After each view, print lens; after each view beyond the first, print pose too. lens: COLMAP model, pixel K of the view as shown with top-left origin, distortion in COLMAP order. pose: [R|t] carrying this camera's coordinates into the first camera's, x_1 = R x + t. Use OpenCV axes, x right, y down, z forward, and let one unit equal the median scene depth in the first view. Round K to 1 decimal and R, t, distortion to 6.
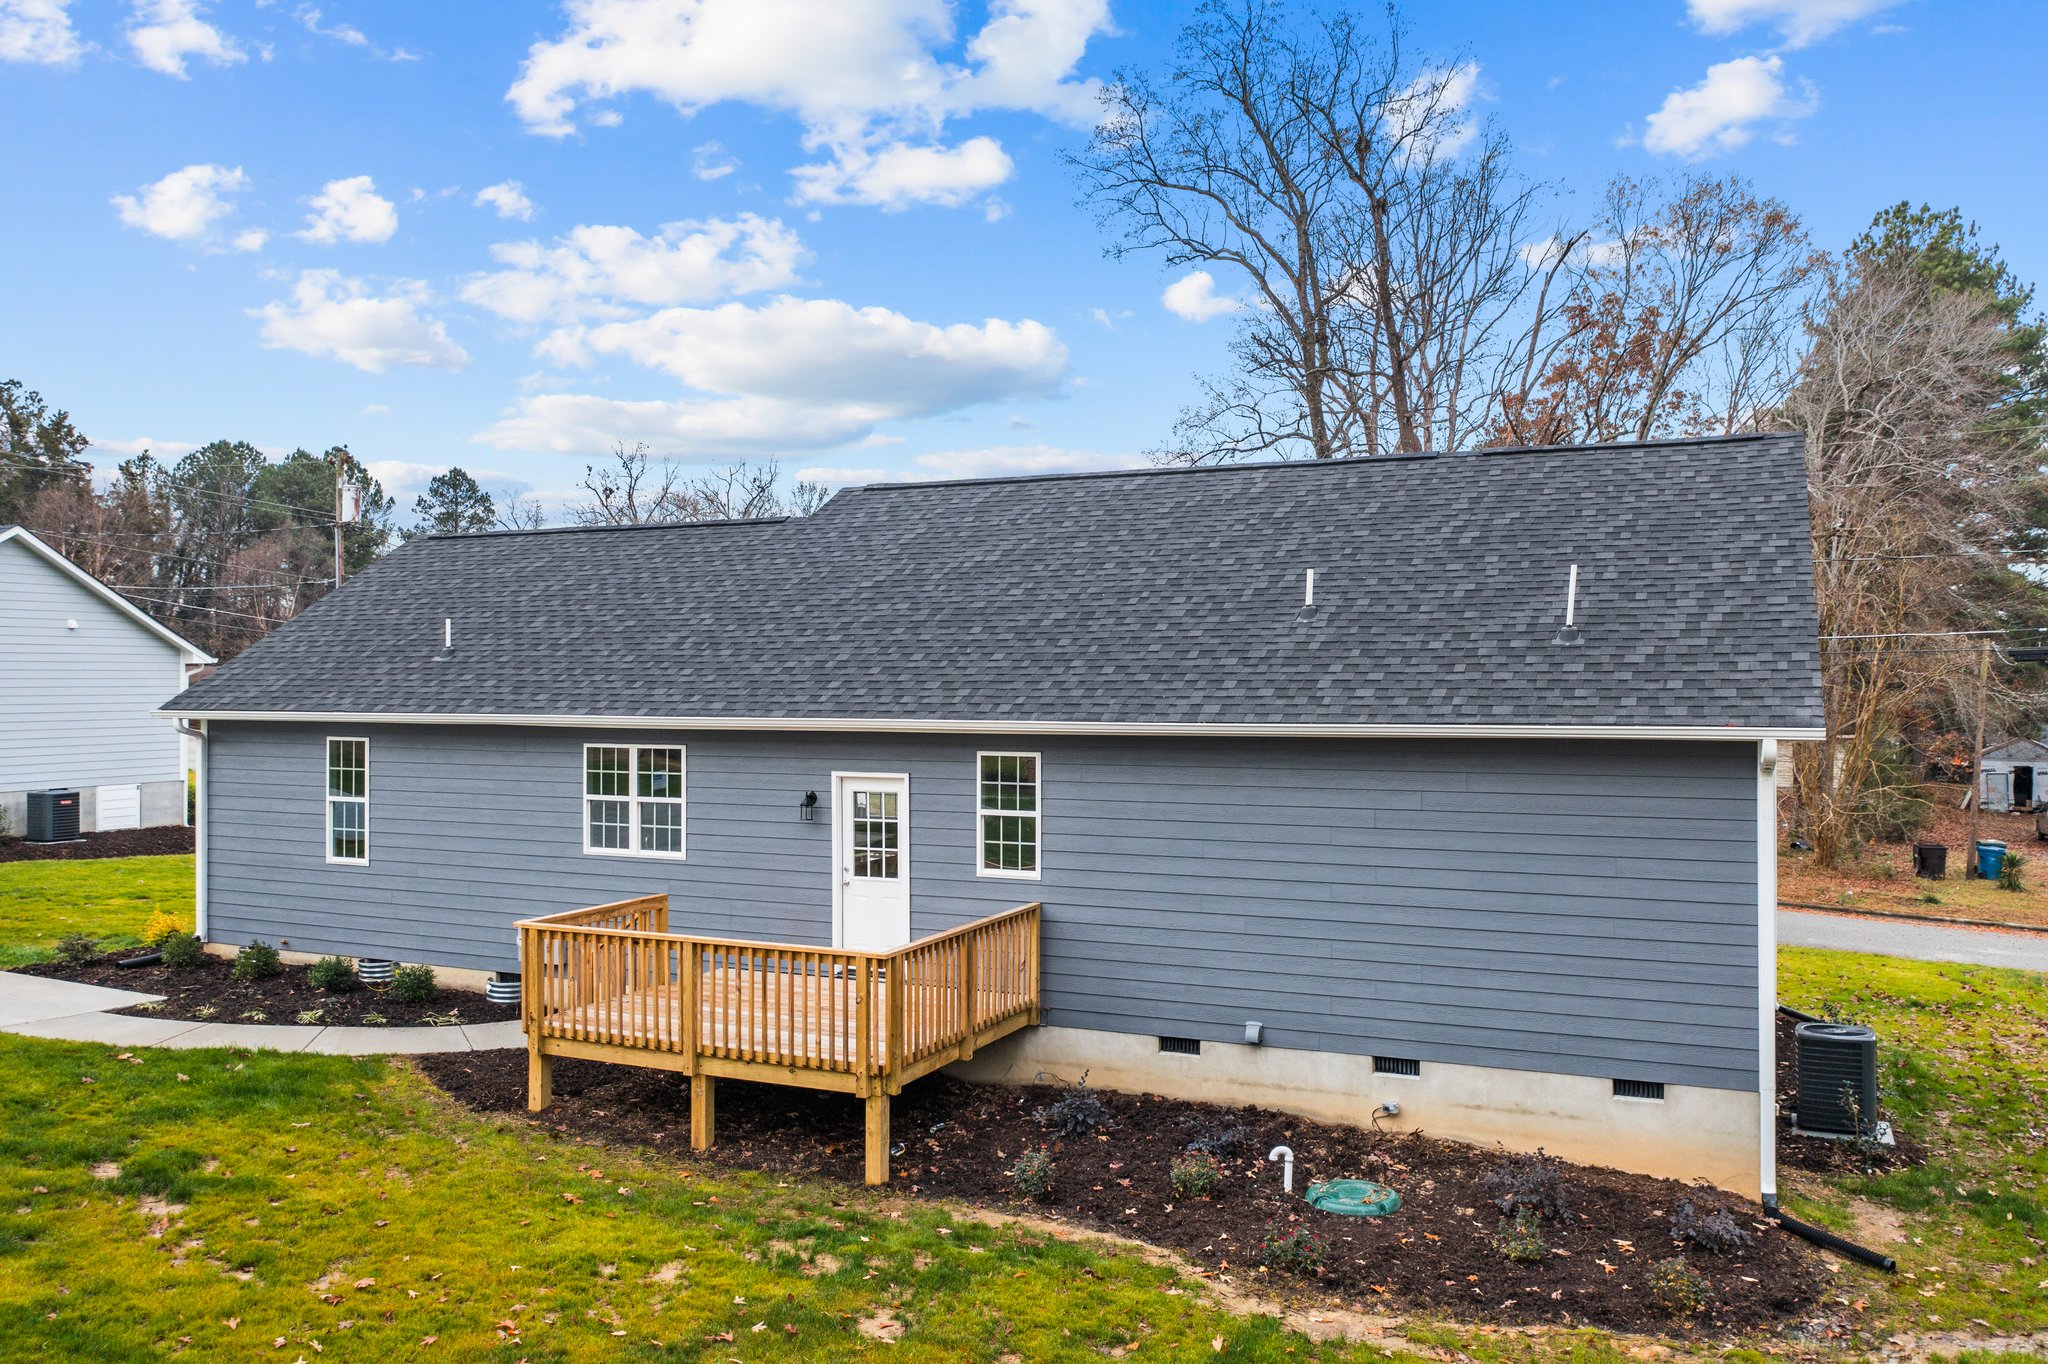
lens RADIAL K [[1615.4, 0, 1020.9], [0, 1615.4, 673.2], [0, 0, 1]] dist [-0.006211, -0.001671]
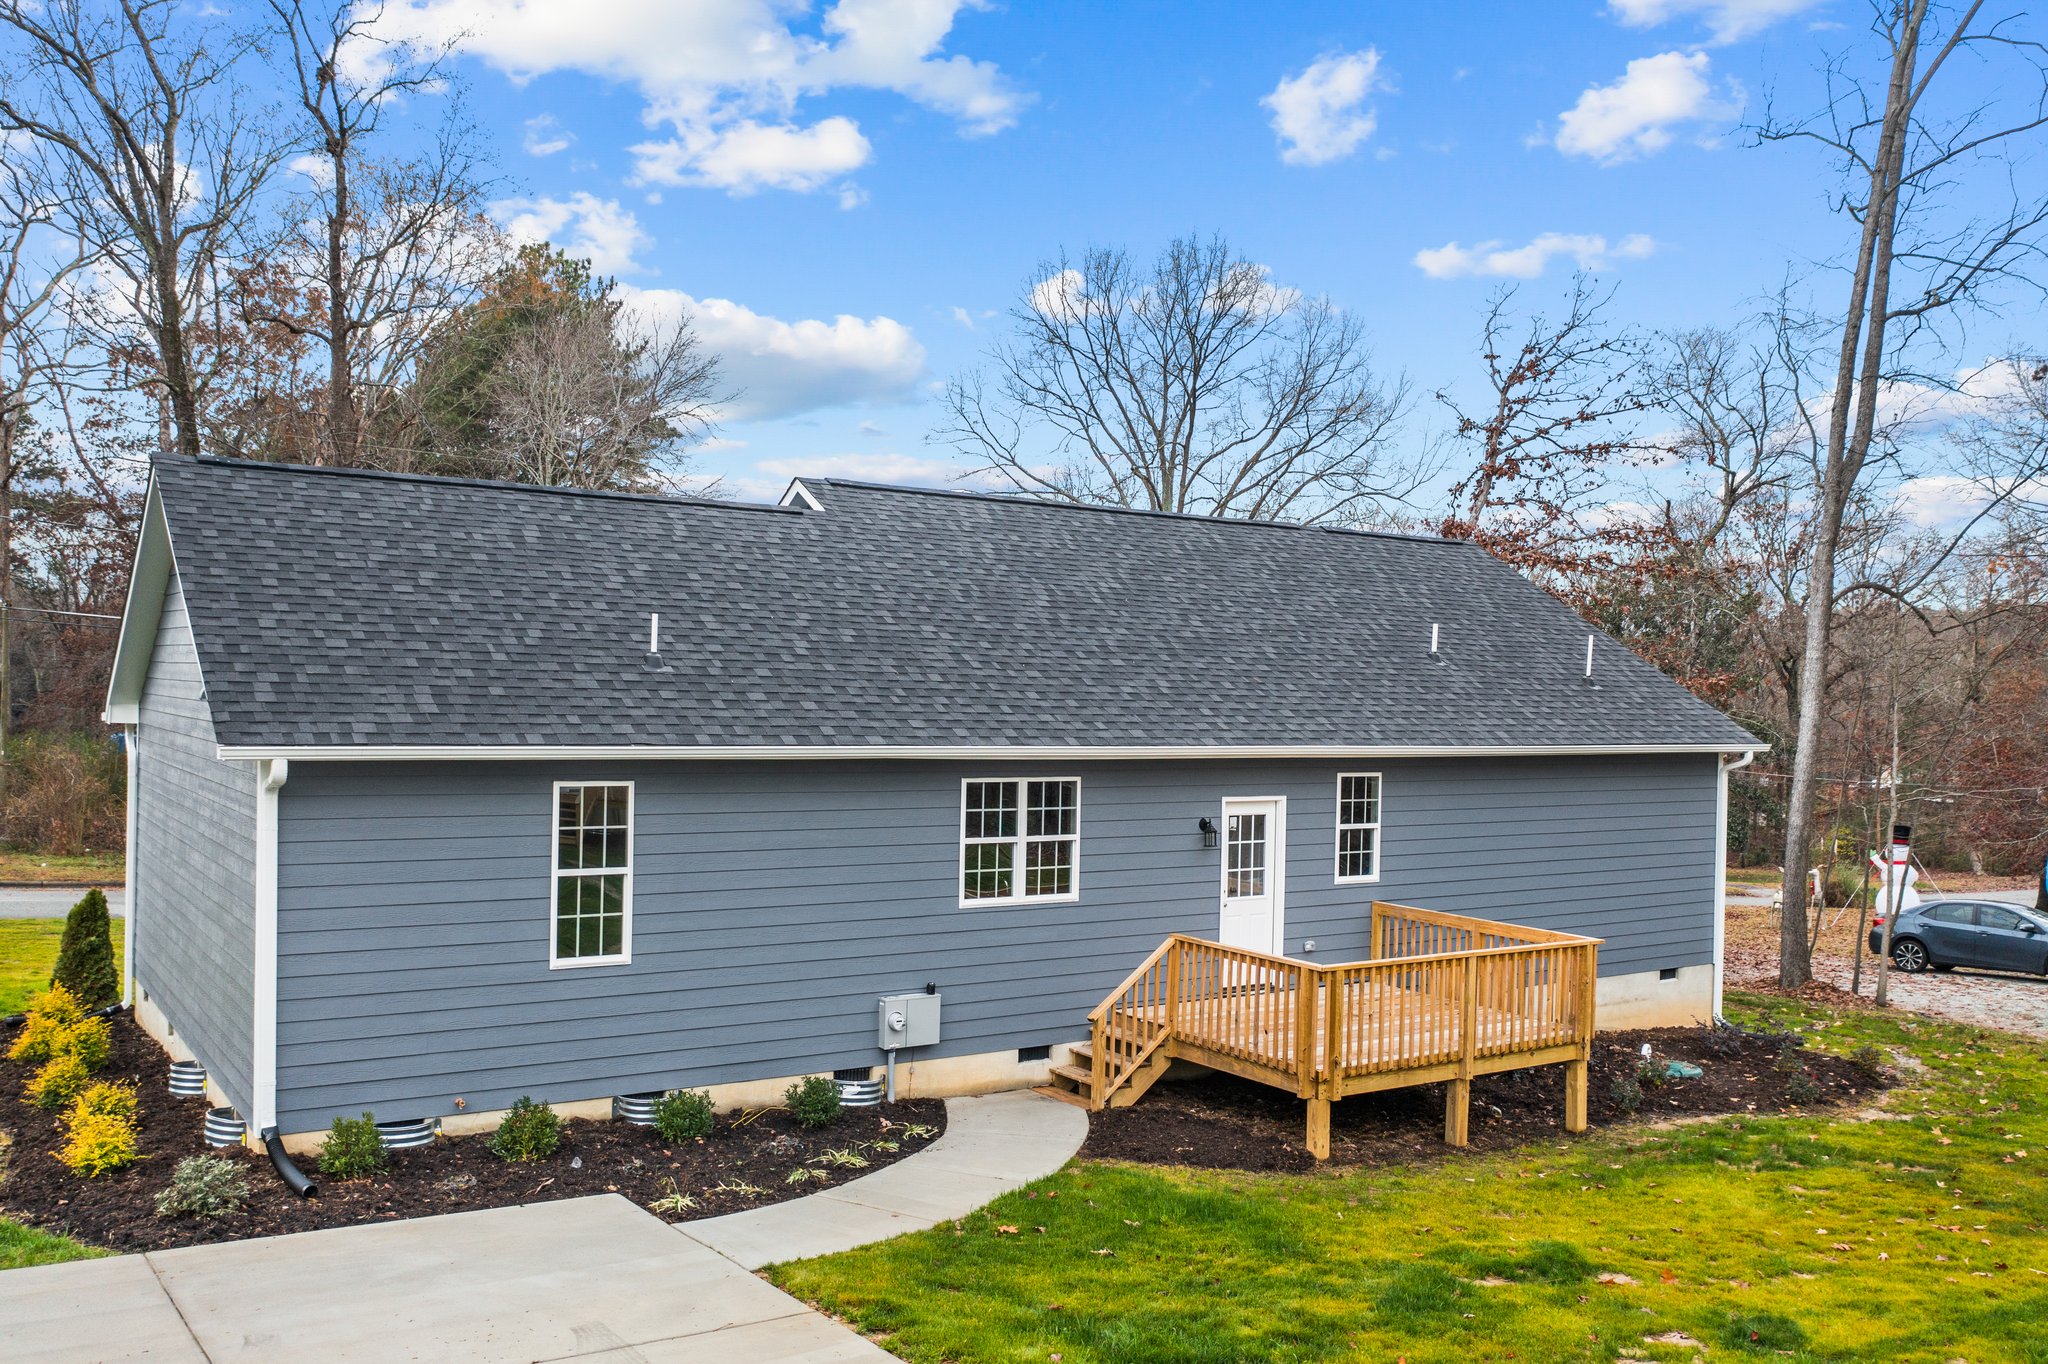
lens RADIAL K [[1680.4, 0, 1031.4], [0, 1680.4, 703.1], [0, 0, 1]] dist [-0.007474, -0.005209]
pose [[0.522205, 0.005080, 0.852805, -1.142276], [-0.024899, 0.999647, 0.009292, -0.005900], [-0.852456, -0.026087, 0.522147, 0.577202]]
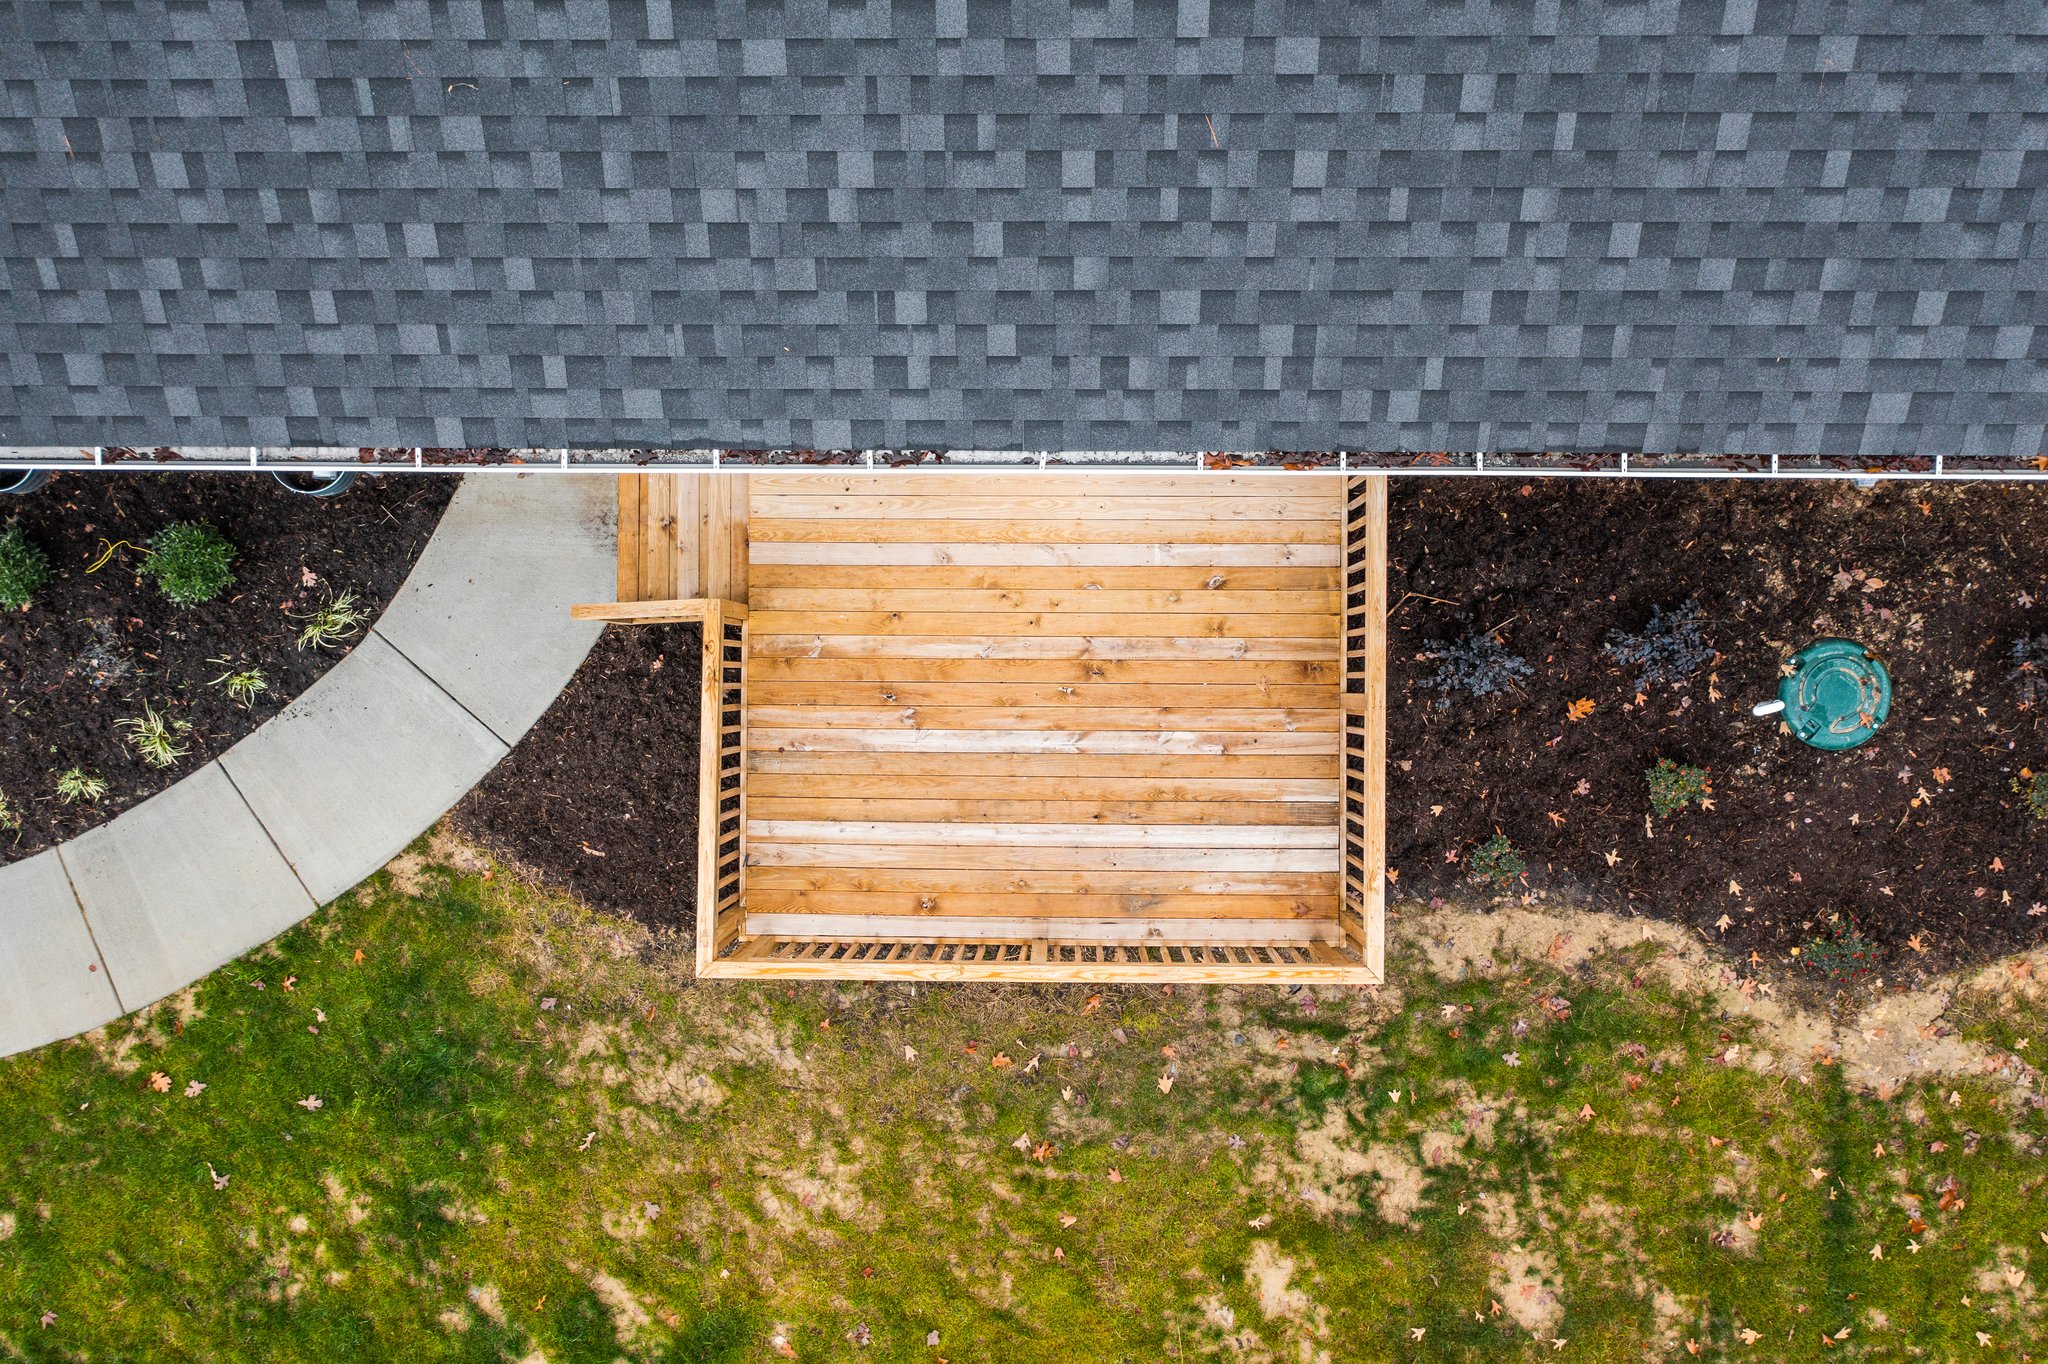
lens RADIAL K [[1628.3, 0, 1026.0], [0, 1628.3, 677.3], [0, 0, 1]] dist [-0.000668, -0.002146]
pose [[0.912209, -0.409138, -0.021941, -0.125915], [0.025111, 0.002376, 0.999682, -0.430151], [-0.408956, -0.912469, 0.012441, 0.954483]]
